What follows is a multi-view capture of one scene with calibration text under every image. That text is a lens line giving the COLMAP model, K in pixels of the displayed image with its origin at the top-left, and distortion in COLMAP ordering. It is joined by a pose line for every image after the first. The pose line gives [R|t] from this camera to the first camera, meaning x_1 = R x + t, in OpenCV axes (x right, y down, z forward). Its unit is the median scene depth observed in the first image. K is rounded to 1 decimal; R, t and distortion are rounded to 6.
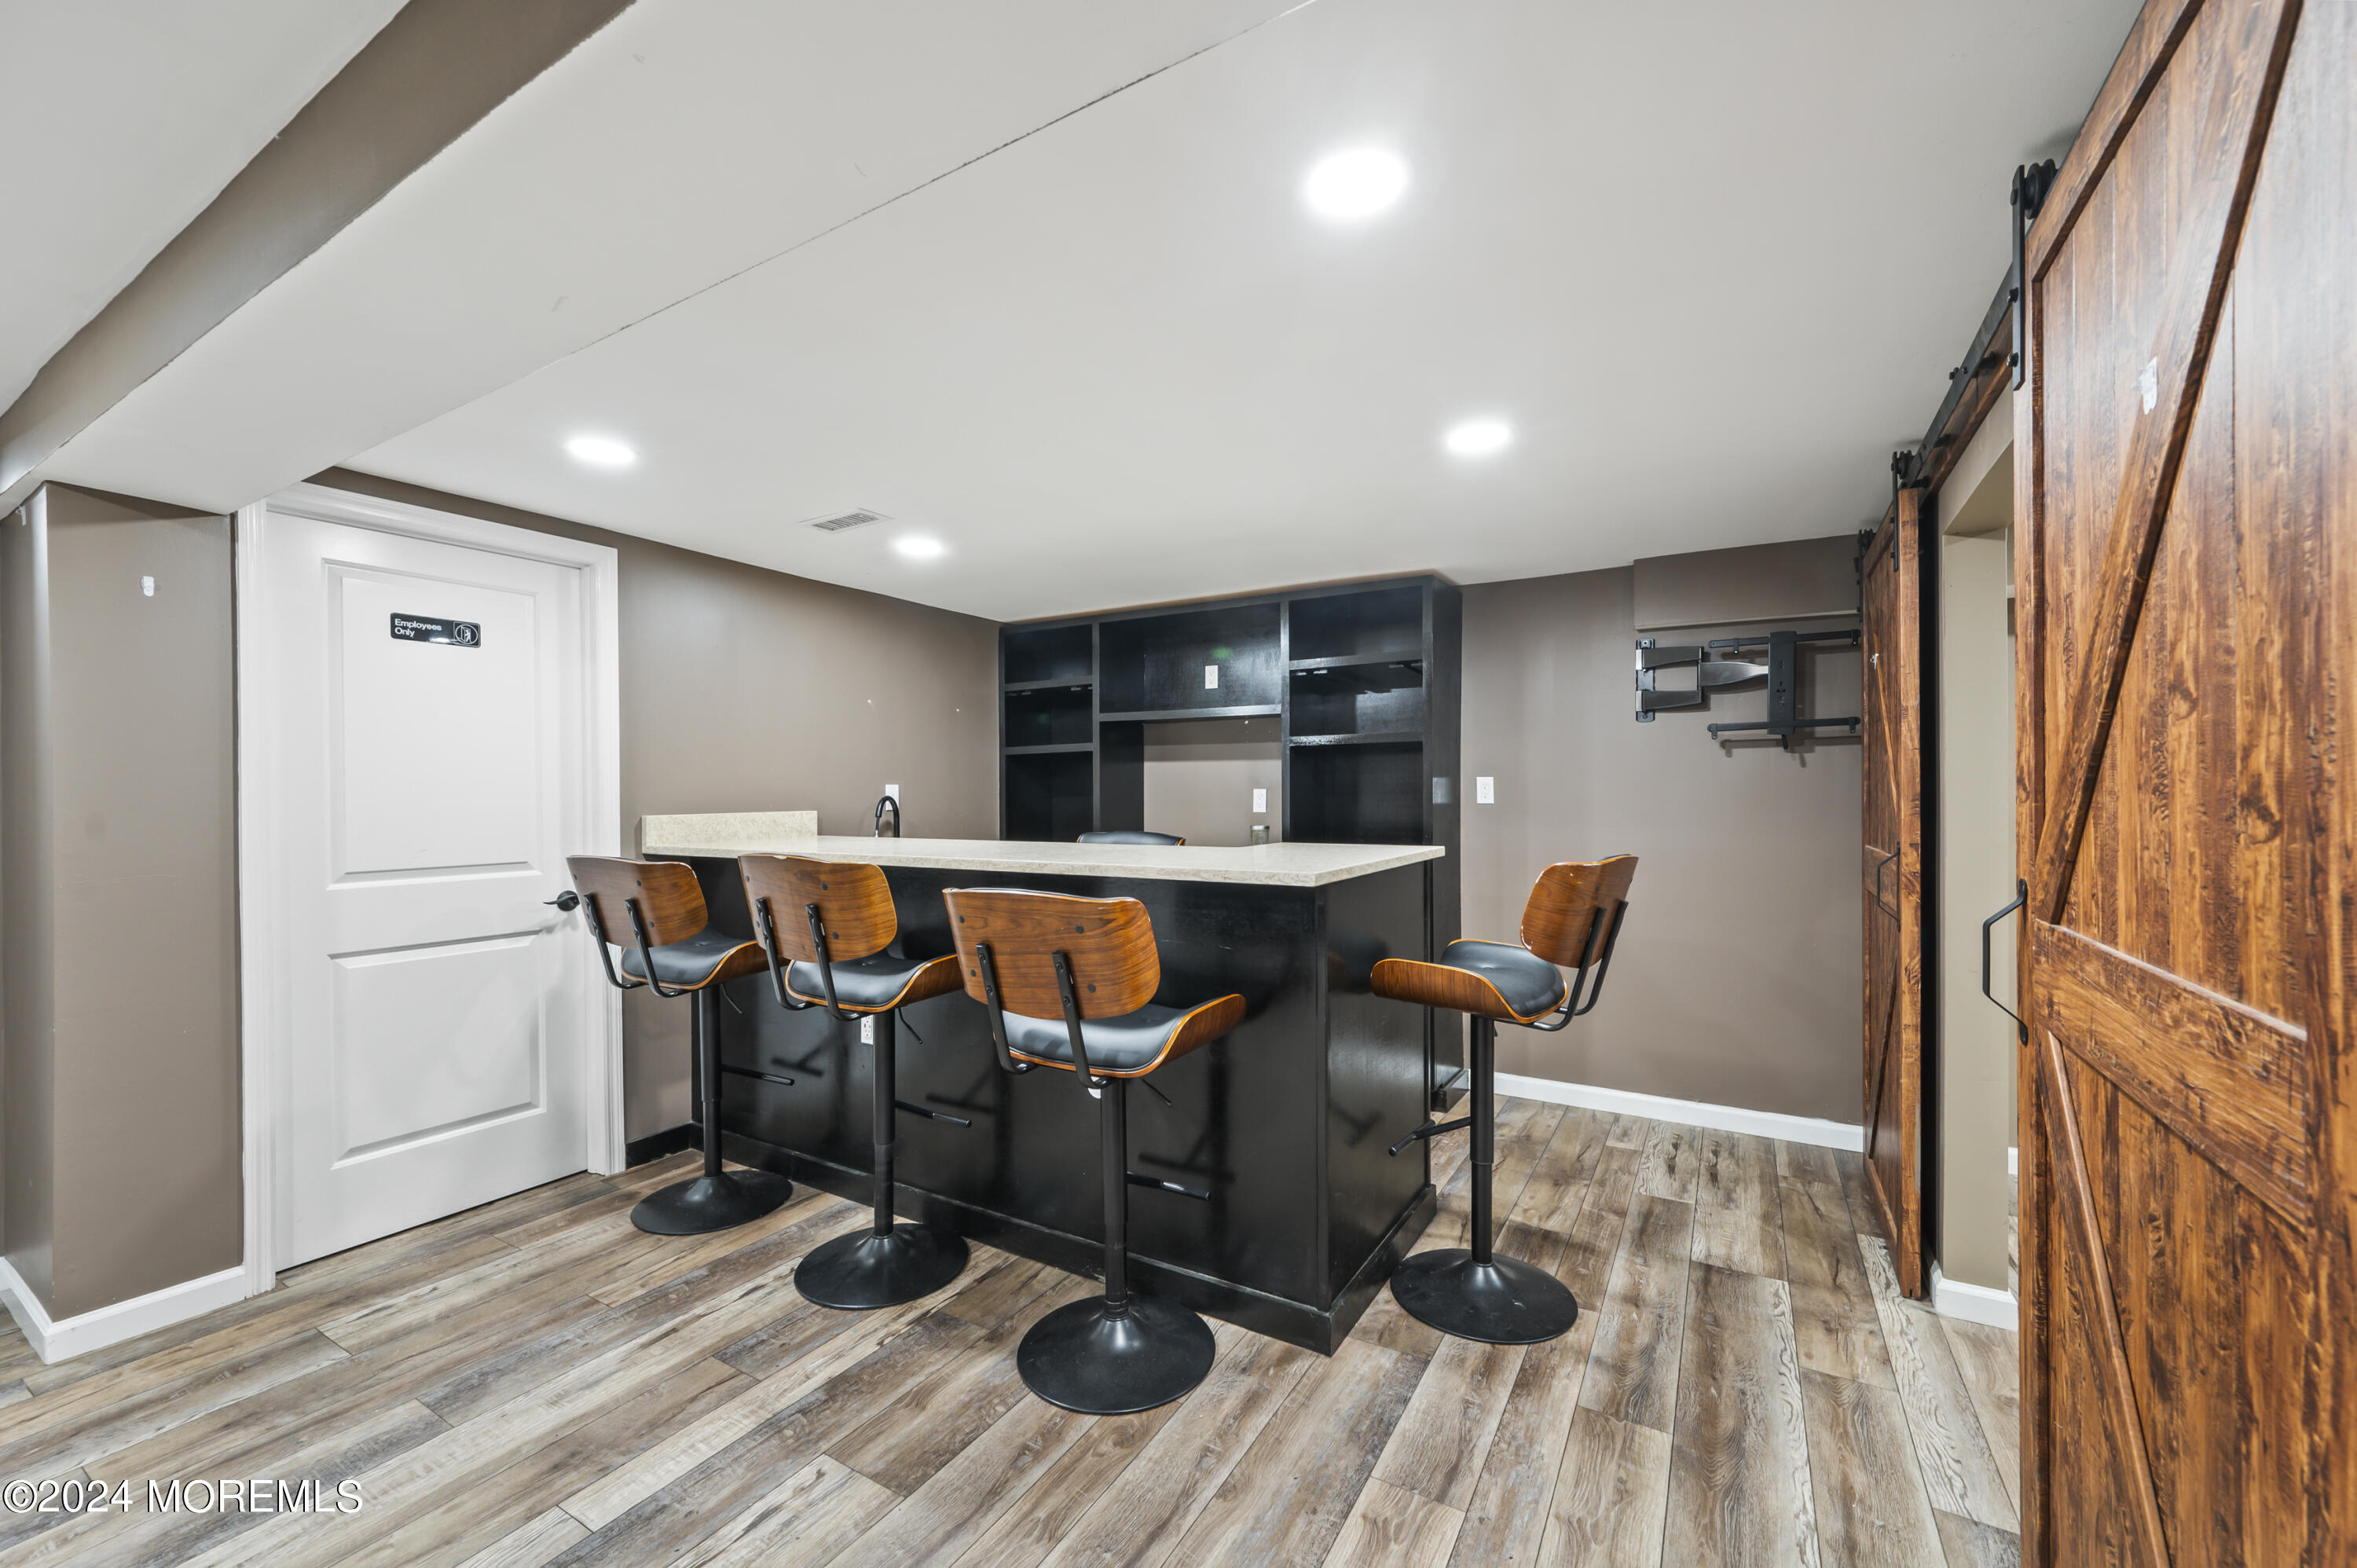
lens RADIAL K [[934.6, 0, 1172.0], [0, 934.6, 796.1], [0, 0, 1]] dist [0.000476, 0.000769]
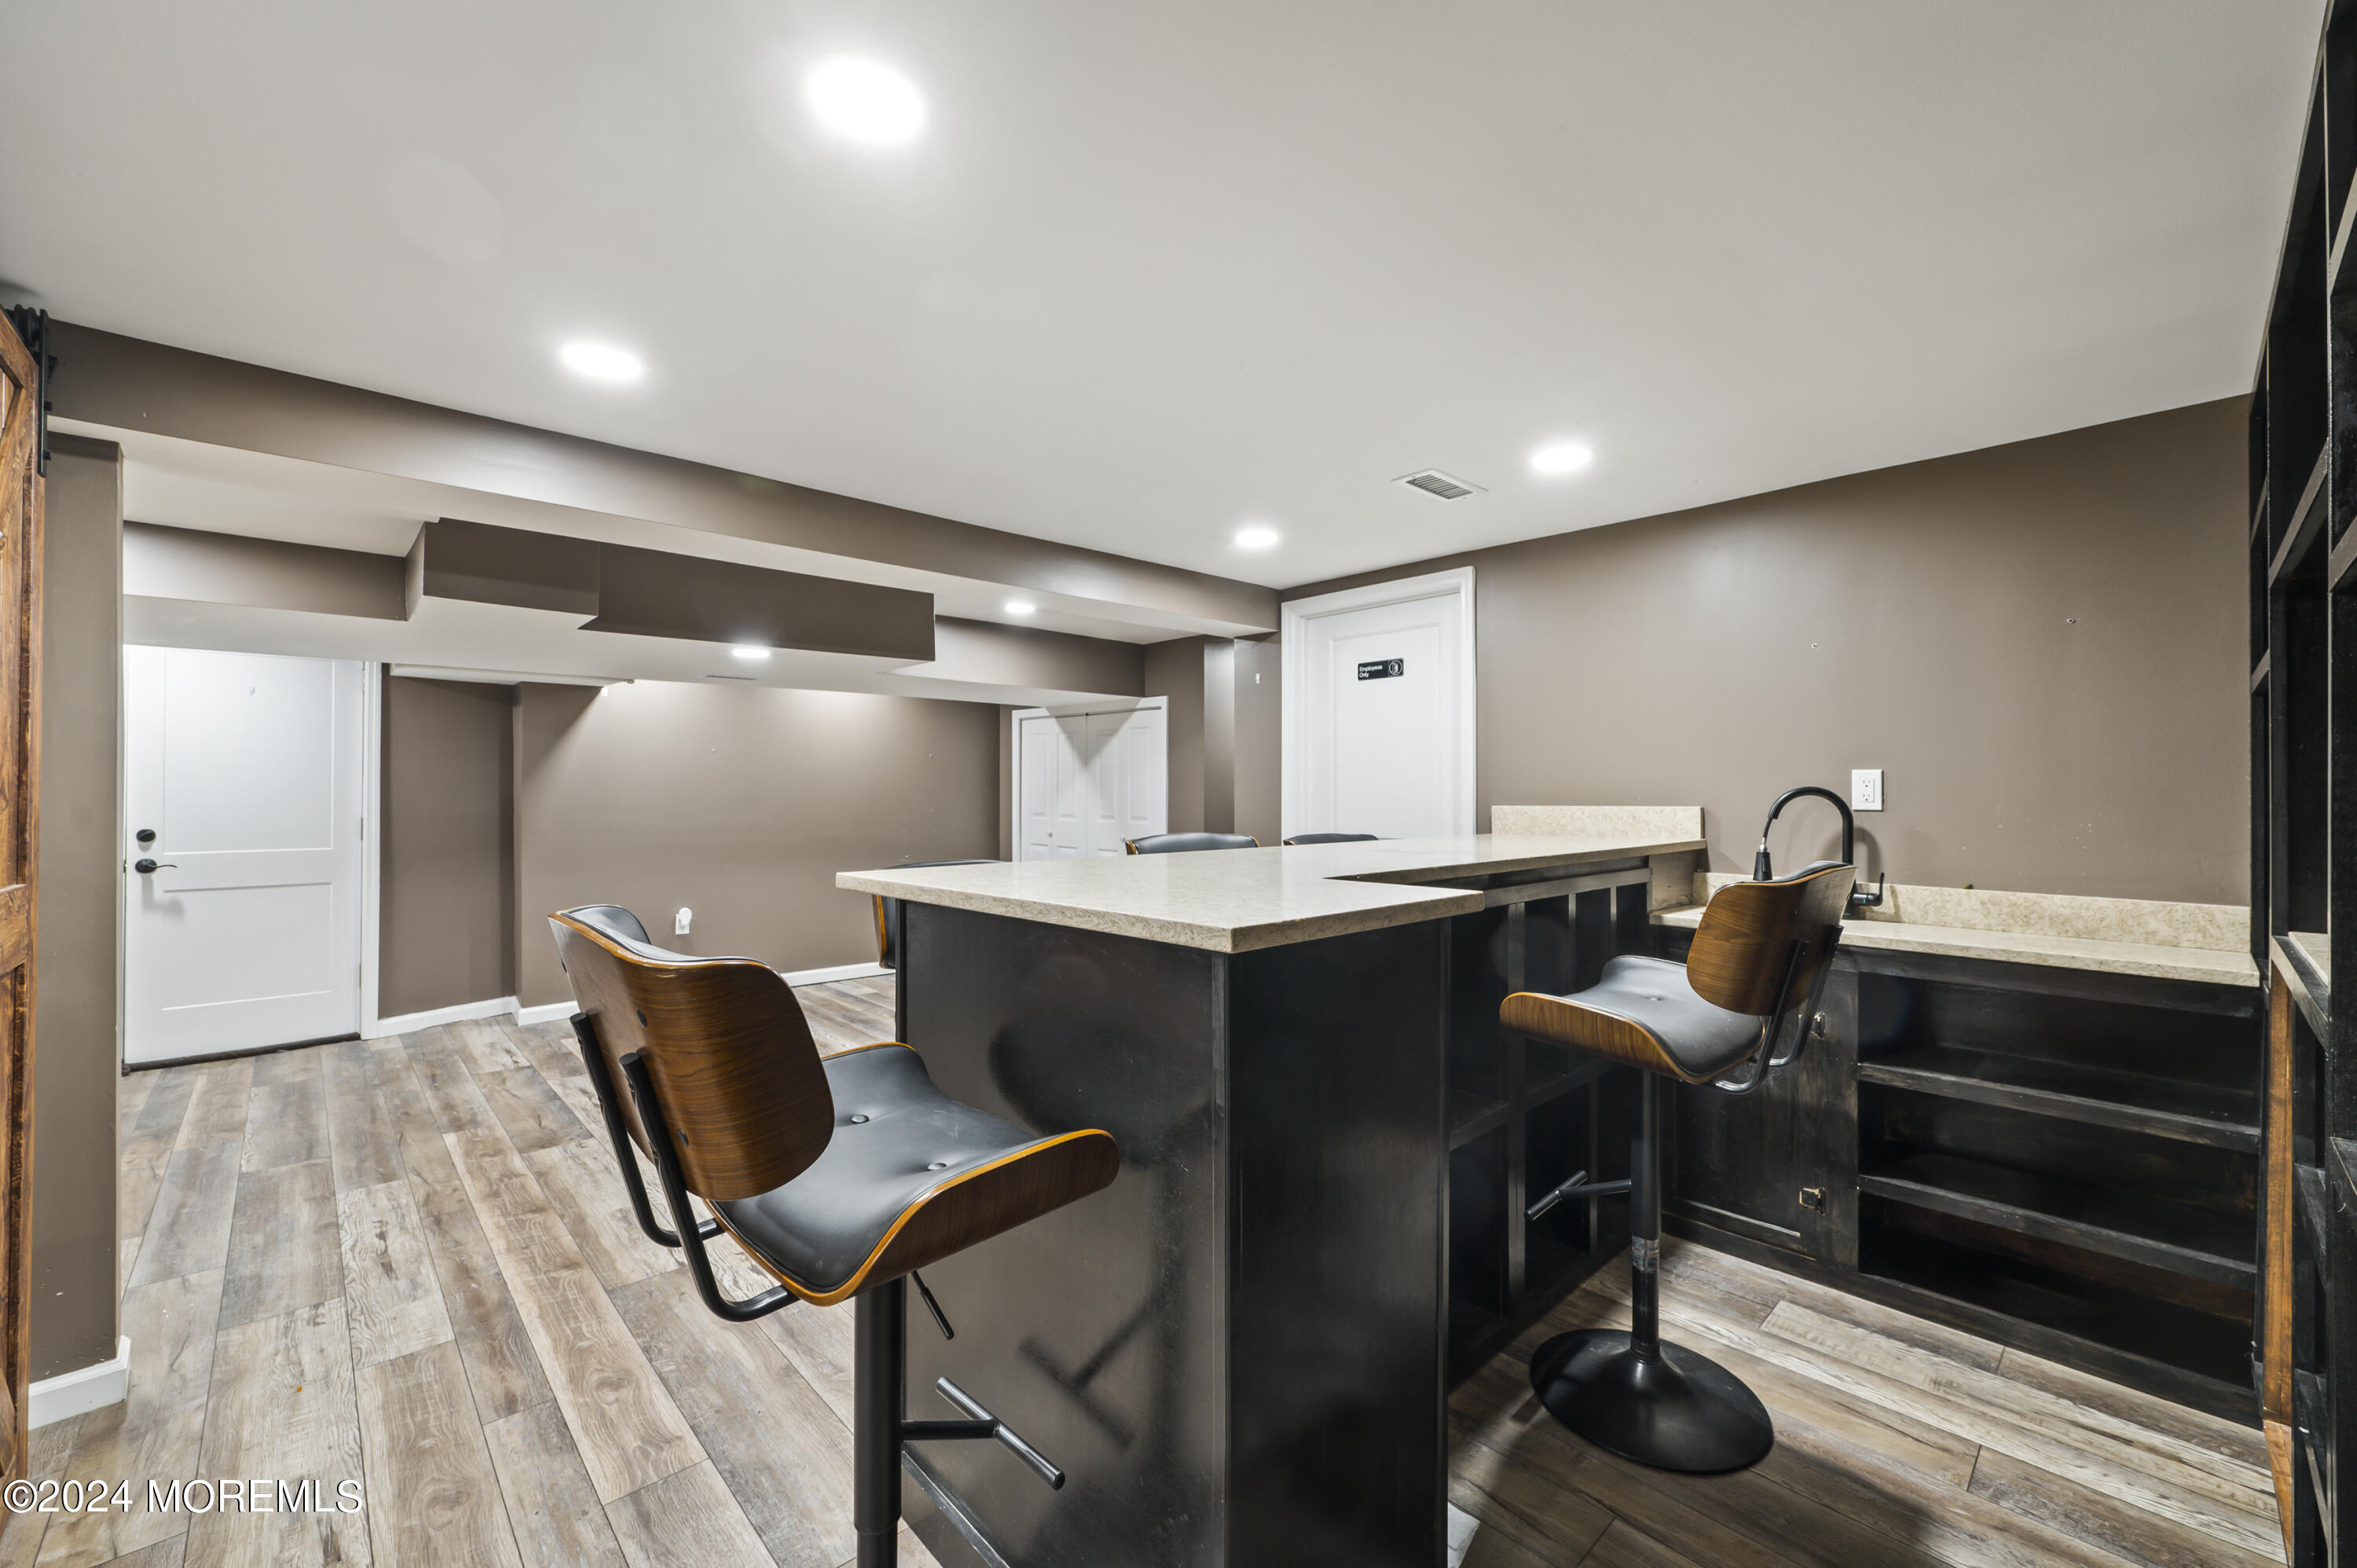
lens RADIAL K [[934.6, 0, 1174.0], [0, 934.6, 786.7], [0, 0, 1]] dist [0.000476, 0.000769]
pose [[-0.274240, 0.001188, -0.961661, 0.956353], [0.003899, 0.999992, 0.000124, -0.004337], [0.961653, -0.003716, -0.274243, 1.606433]]
